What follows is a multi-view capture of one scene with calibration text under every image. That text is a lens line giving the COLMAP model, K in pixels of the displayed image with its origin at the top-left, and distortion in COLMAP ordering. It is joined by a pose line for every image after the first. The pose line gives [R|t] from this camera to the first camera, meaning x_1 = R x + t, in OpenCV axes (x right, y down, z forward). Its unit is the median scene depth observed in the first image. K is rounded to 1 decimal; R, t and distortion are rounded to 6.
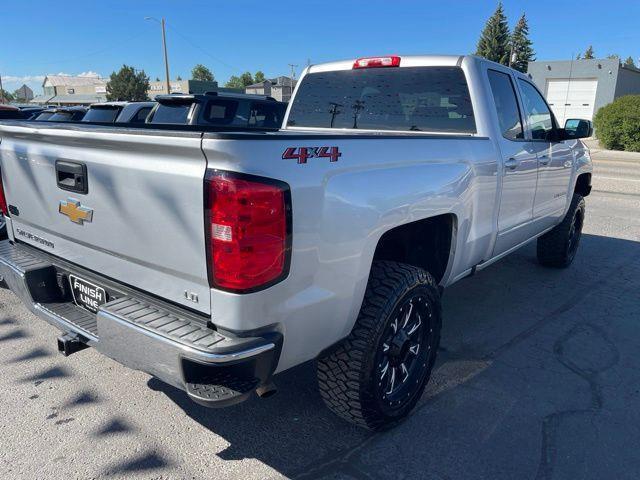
lens RADIAL K [[480.0, 0, 318.1], [0, 480.0, 241.4], [0, 0, 1]] dist [0.075926, -0.104612]
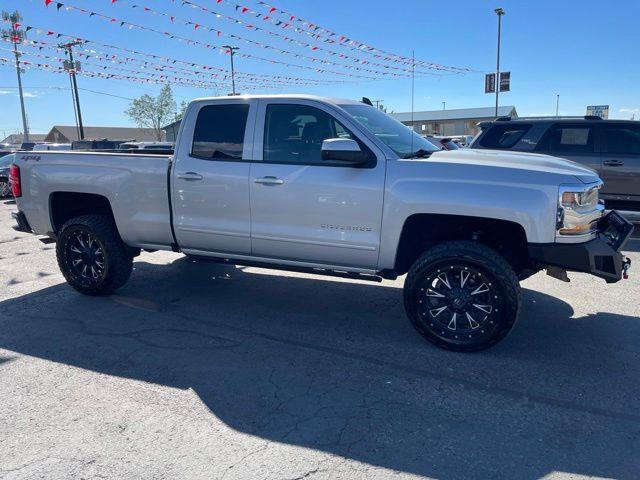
lens RADIAL K [[486.4, 0, 320.0], [0, 486.4, 240.0], [0, 0, 1]] dist [0.077113, -0.111185]
pose [[0.259617, 0.161702, -0.952078, 1.831074], [-0.222322, 0.969408, 0.104022, -0.215592], [0.939772, 0.184662, 0.287624, 1.009394]]
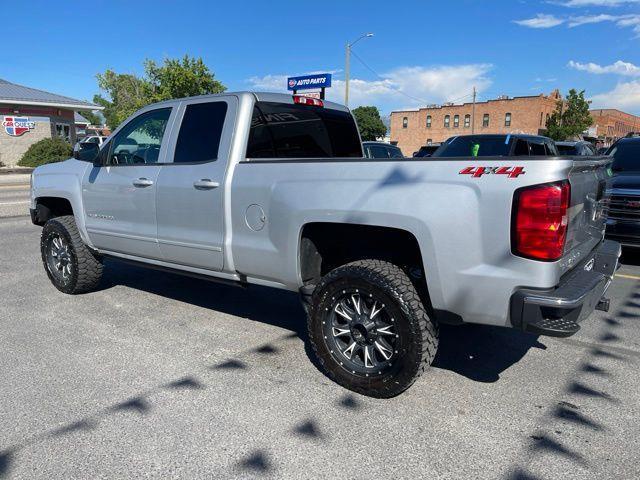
lens RADIAL K [[485.8, 0, 320.5], [0, 485.8, 243.9], [0, 0, 1]] dist [0.073708, -0.098206]
pose [[-0.029798, -0.206363, 0.978022, -1.252063], [0.243639, 0.947445, 0.207334, -0.313511], [-0.969408, 0.244462, 0.022046, 1.152894]]
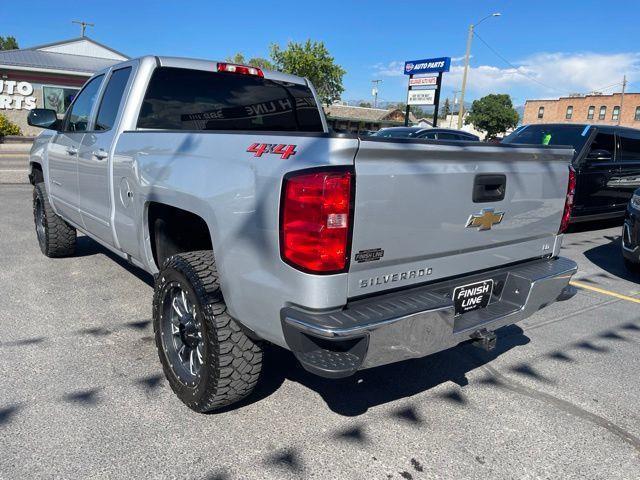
lens RADIAL K [[486.4, 0, 320.0], [0, 486.4, 240.0], [0, 0, 1]] dist [0.077113, -0.111185]
pose [[0.225435, -0.215135, 0.950208, -1.052799], [0.197557, 0.965147, 0.171648, -0.179712], [-0.954018, 0.149025, 0.260080, 0.683769]]
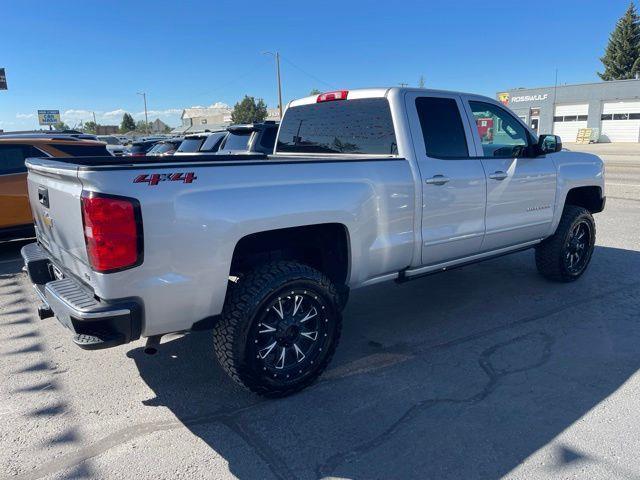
lens RADIAL K [[478.8, 0, 309.3], [0, 478.8, 238.1], [0, 0, 1]] dist [0.065972, -0.098882]
pose [[0.968401, 0.007331, -0.249290, 0.402284], [-0.018026, 0.999011, -0.040646, 0.023907], [0.248746, 0.043856, 0.967575, -0.140598]]
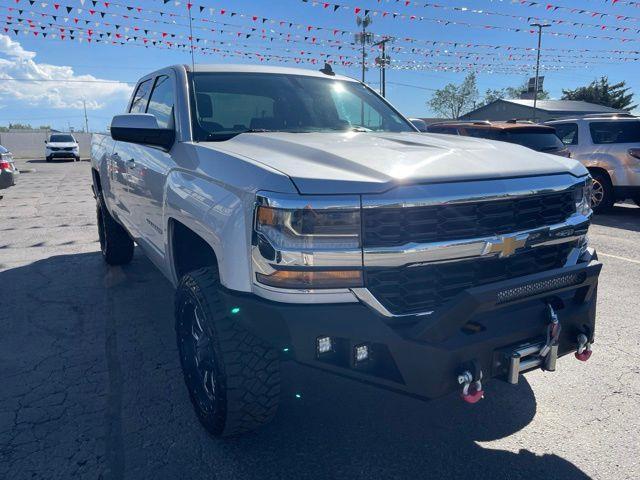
lens RADIAL K [[486.4, 0, 320.0], [0, 486.4, 240.0], [0, 0, 1]] dist [0.077113, -0.111185]
pose [[-0.365371, 0.170845, -0.915050, 1.465164], [-0.240639, 0.932264, 0.270144, -0.446070], [0.899220, 0.318899, -0.299510, 1.993281]]
